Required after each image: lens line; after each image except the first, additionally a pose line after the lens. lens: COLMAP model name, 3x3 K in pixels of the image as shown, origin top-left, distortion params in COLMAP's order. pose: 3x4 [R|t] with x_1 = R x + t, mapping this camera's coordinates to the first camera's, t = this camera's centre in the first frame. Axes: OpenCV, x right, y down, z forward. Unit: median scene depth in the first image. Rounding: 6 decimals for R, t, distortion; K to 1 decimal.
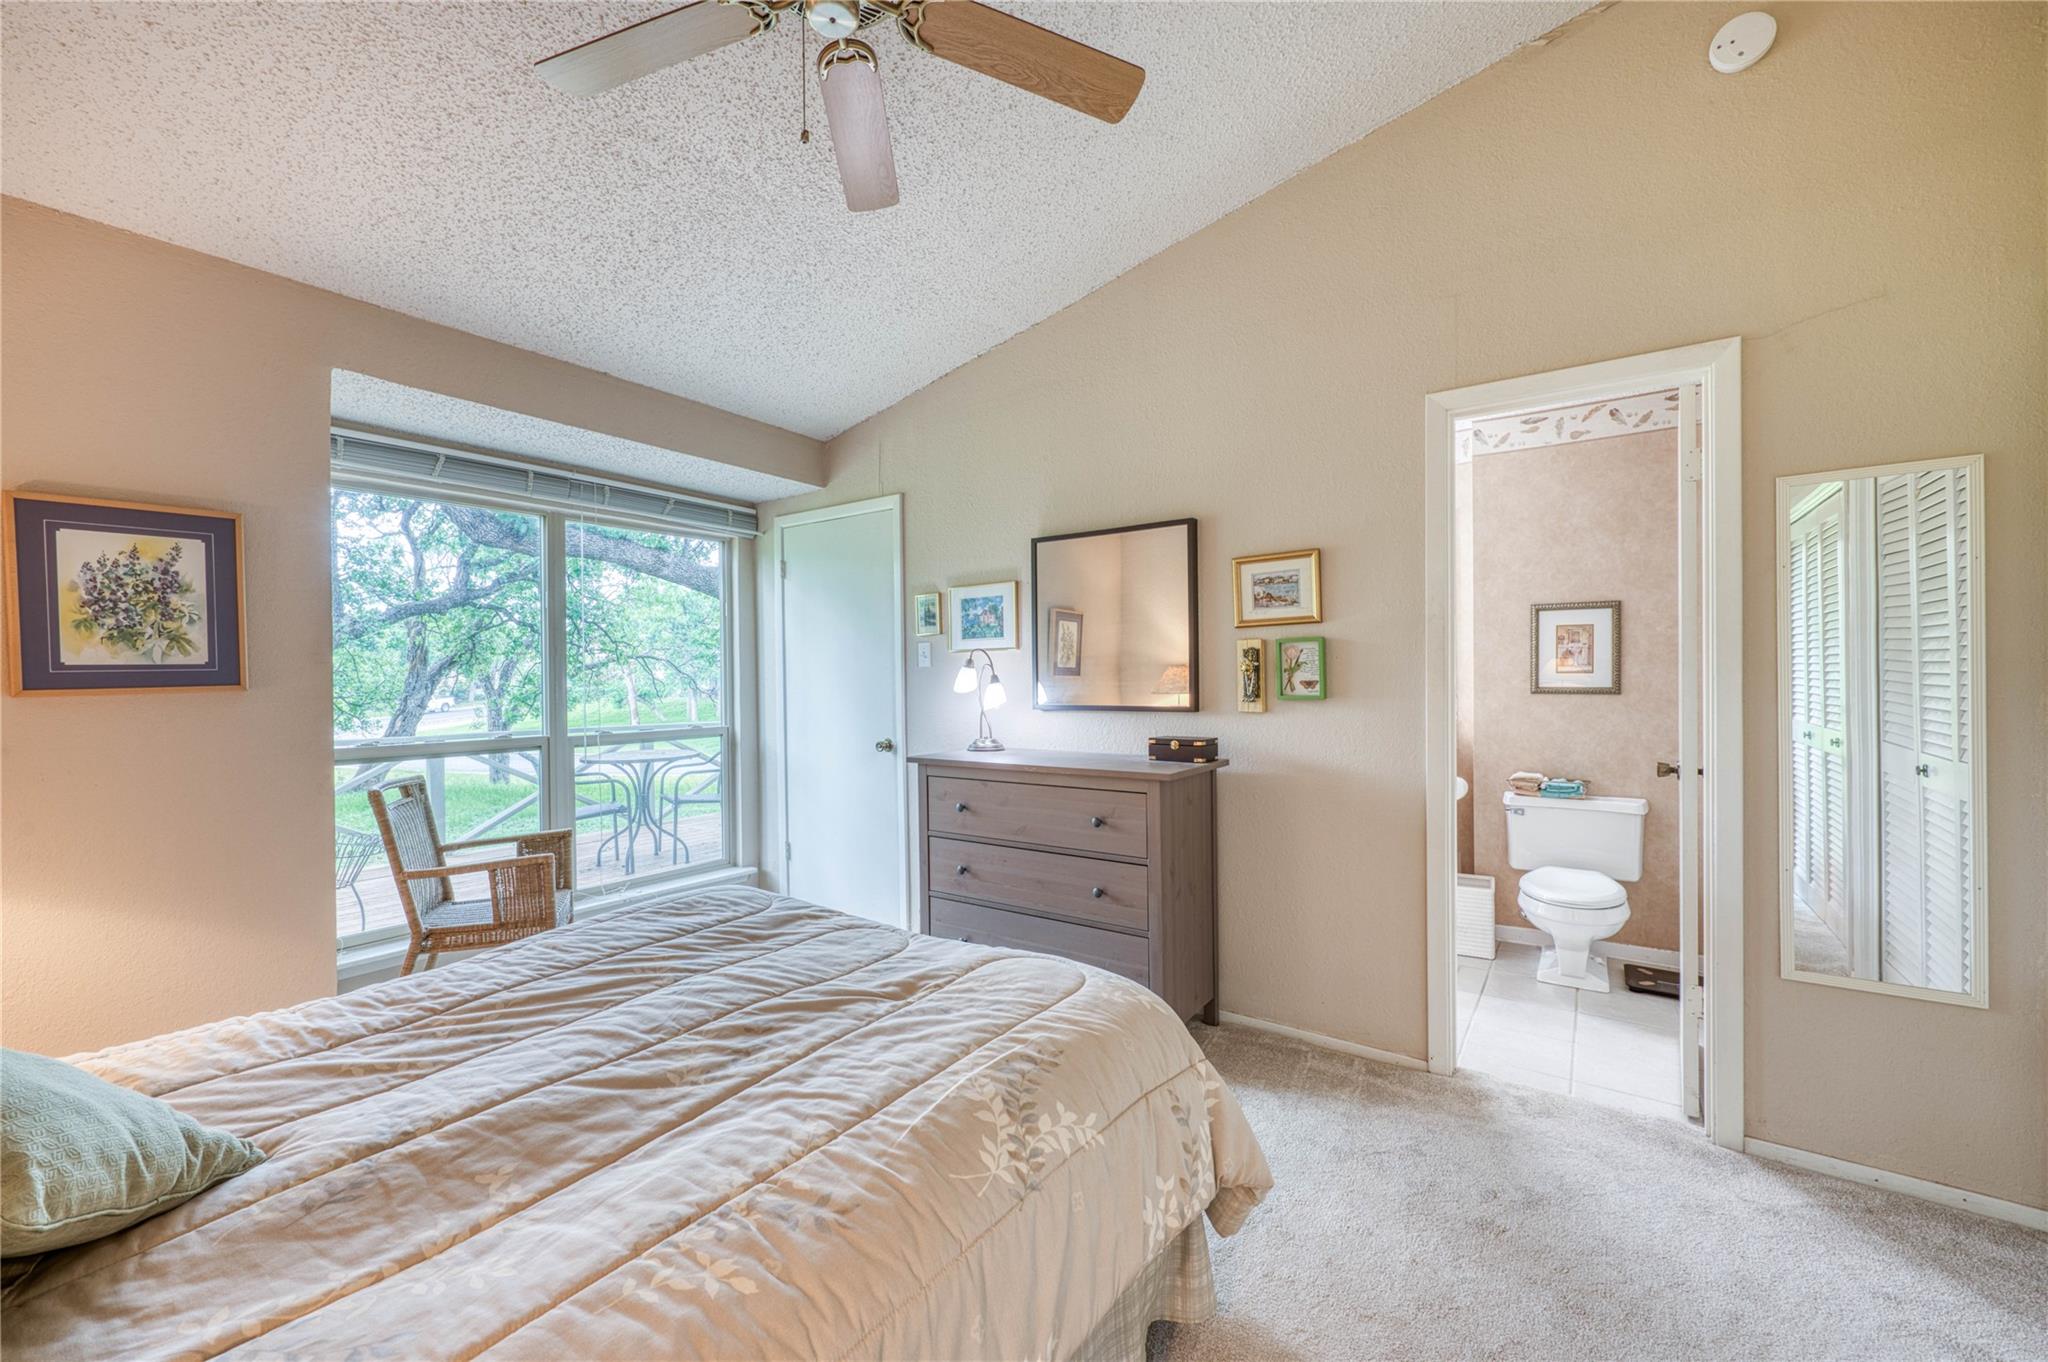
lens RADIAL K [[807.0, 0, 1019.9], [0, 807.0, 680.3], [0, 0, 1]] dist [0.001011, 0.000272]
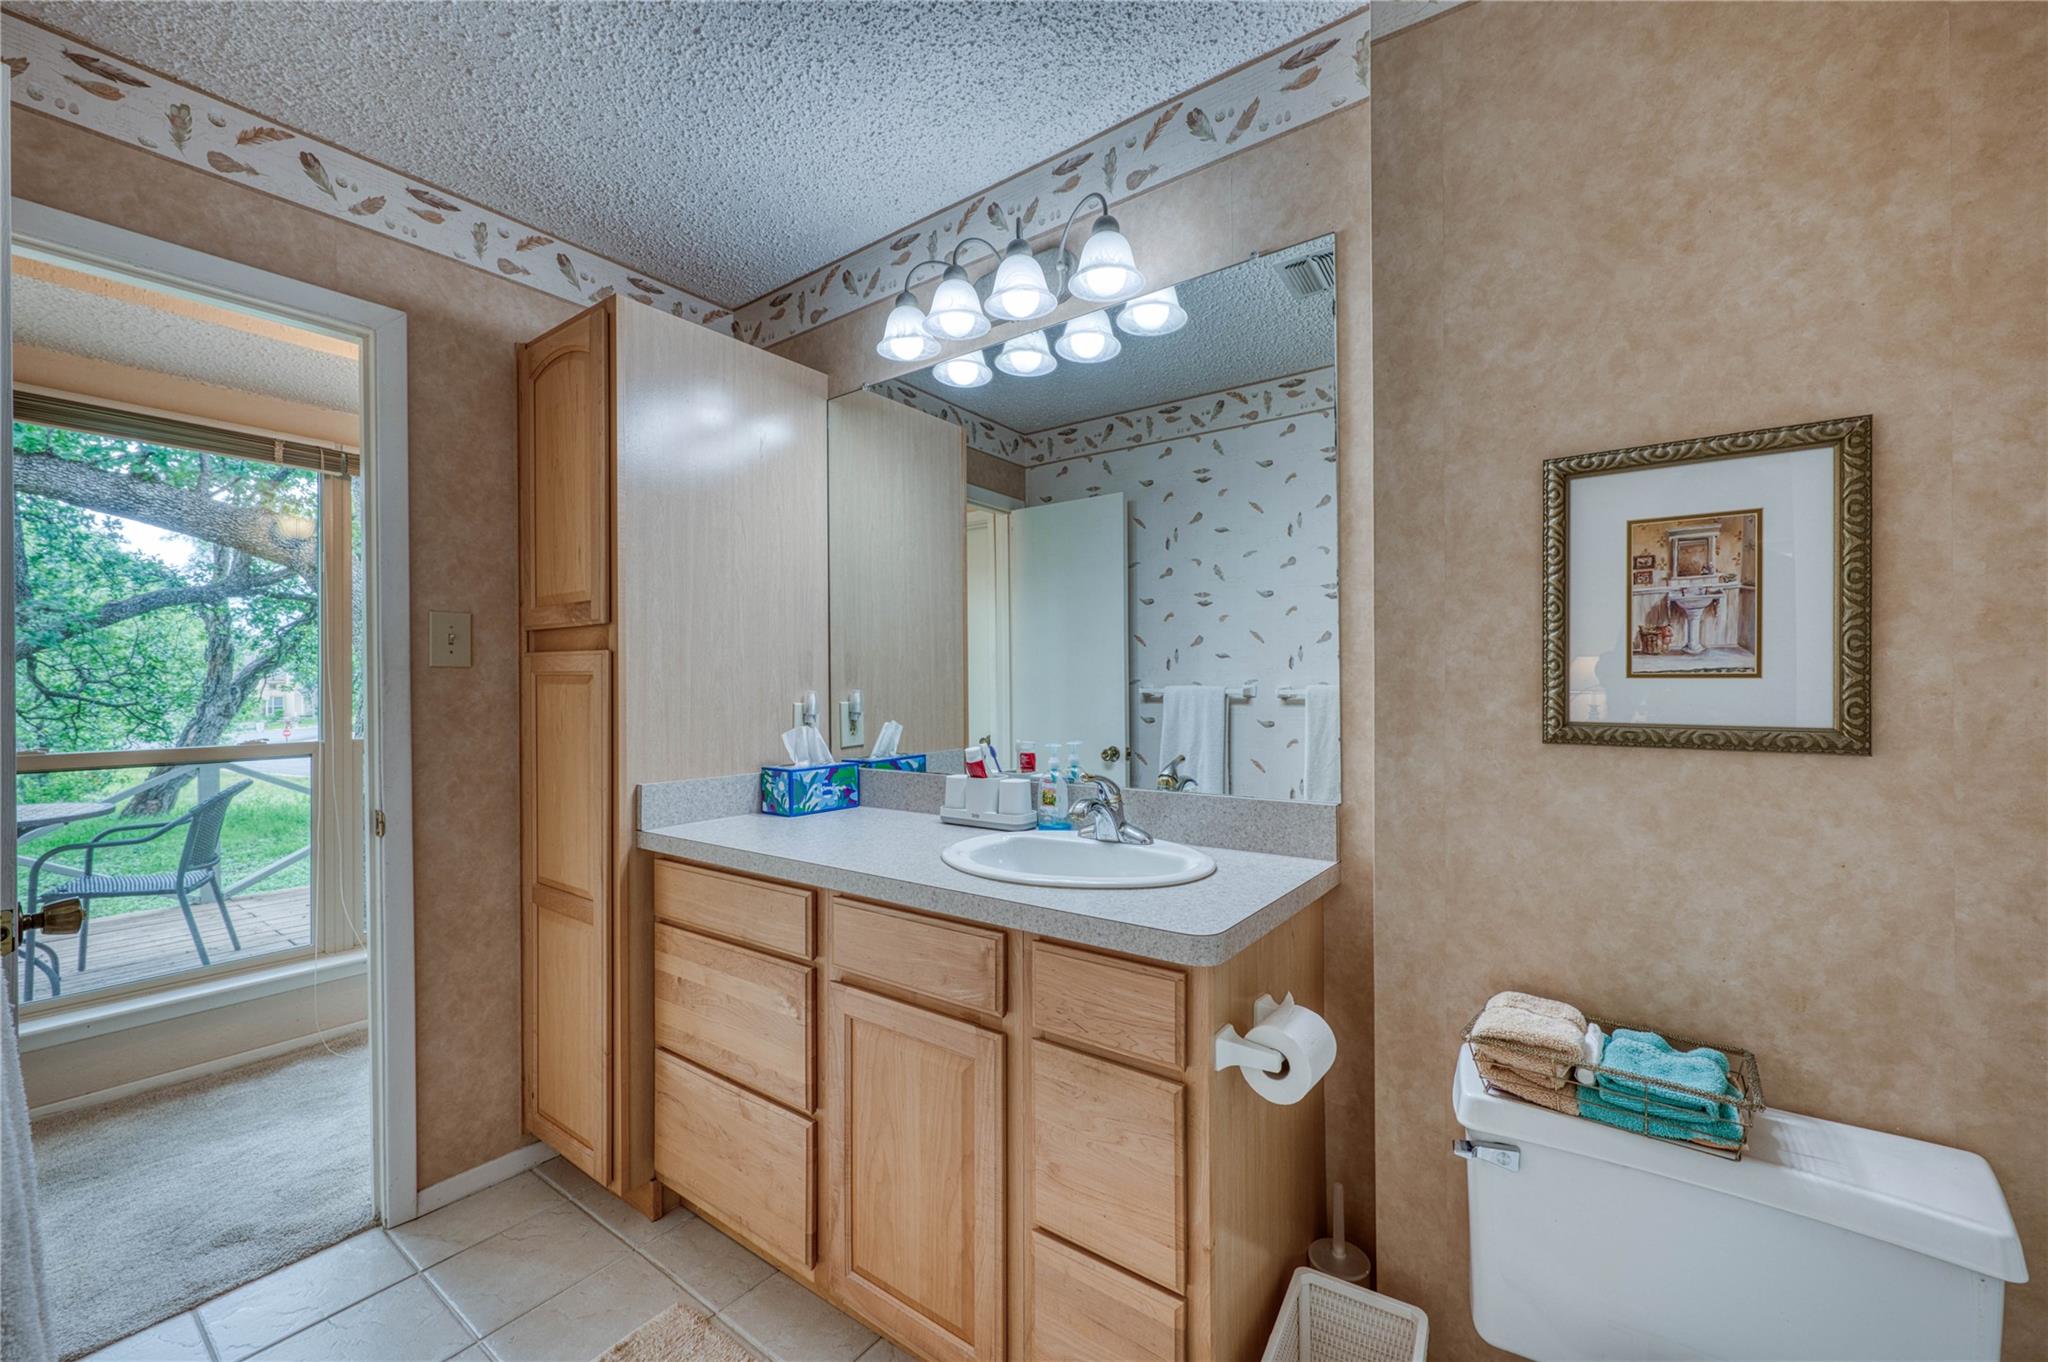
lens RADIAL K [[807.0, 0, 1019.5], [0, 807.0, 680.5], [0, 0, 1]] dist [0.001011, 0.000272]
pose [[0.999859, 0.001475, -0.016741, 0.259704], [-0.001541, 0.999991, -0.003919, -0.003786], [0.016735, 0.003944, 0.999852, 0.408174]]
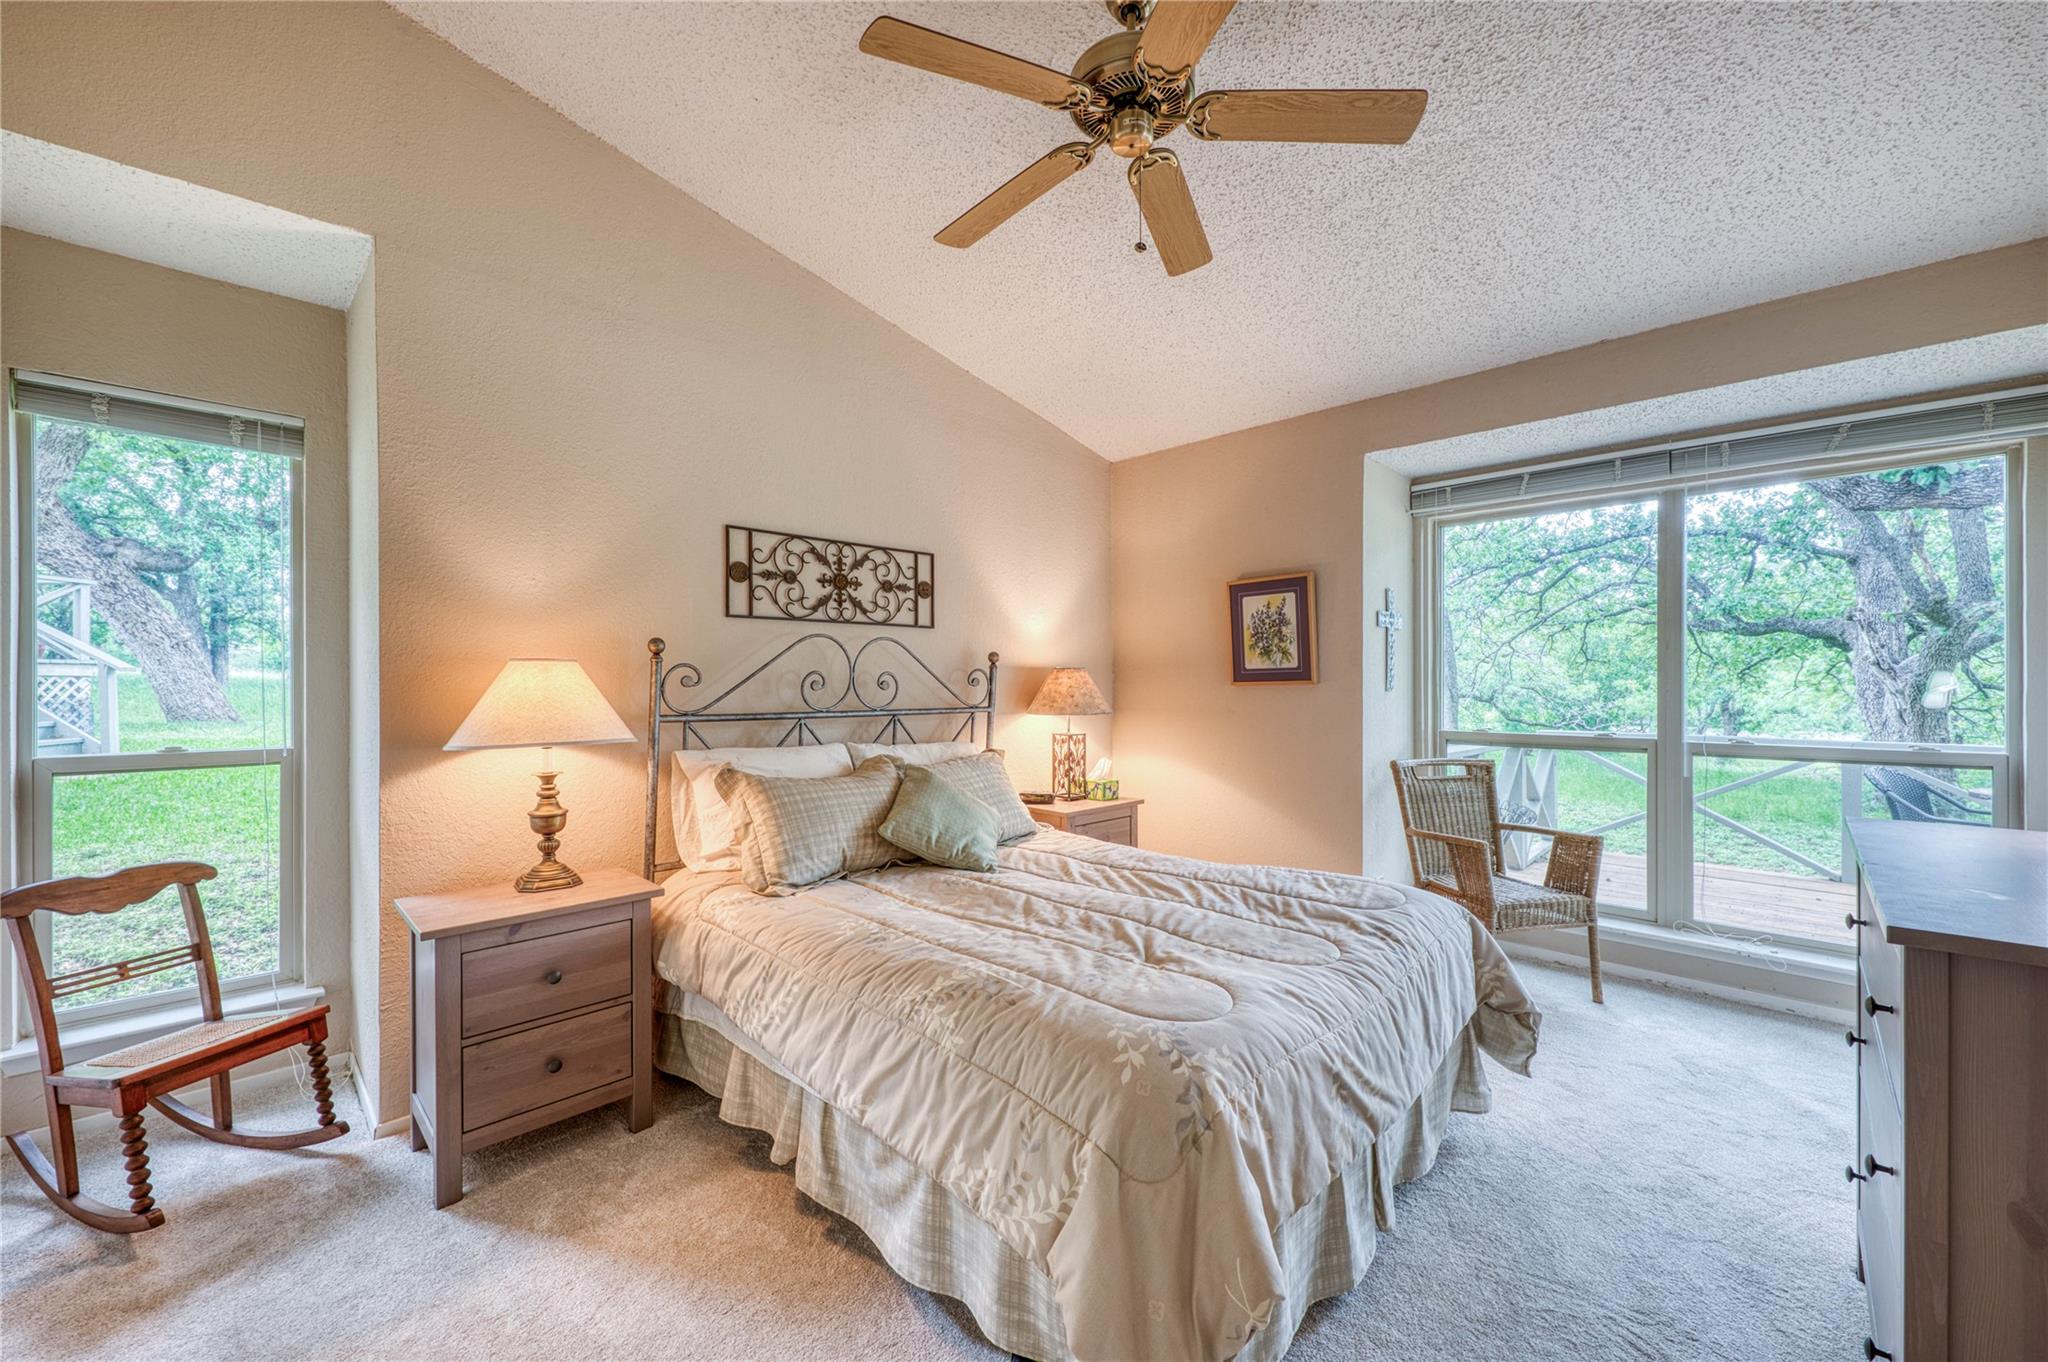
lens RADIAL K [[807.0, 0, 1015.9], [0, 807.0, 681.4], [0, 0, 1]] dist [0.001011, 0.000272]
pose [[-0.159468, 0.007322, -0.987176, 1.061336], [-0.004335, 0.999958, 0.008117, -0.004476], [0.987194, 0.005574, -0.159430, 1.069136]]
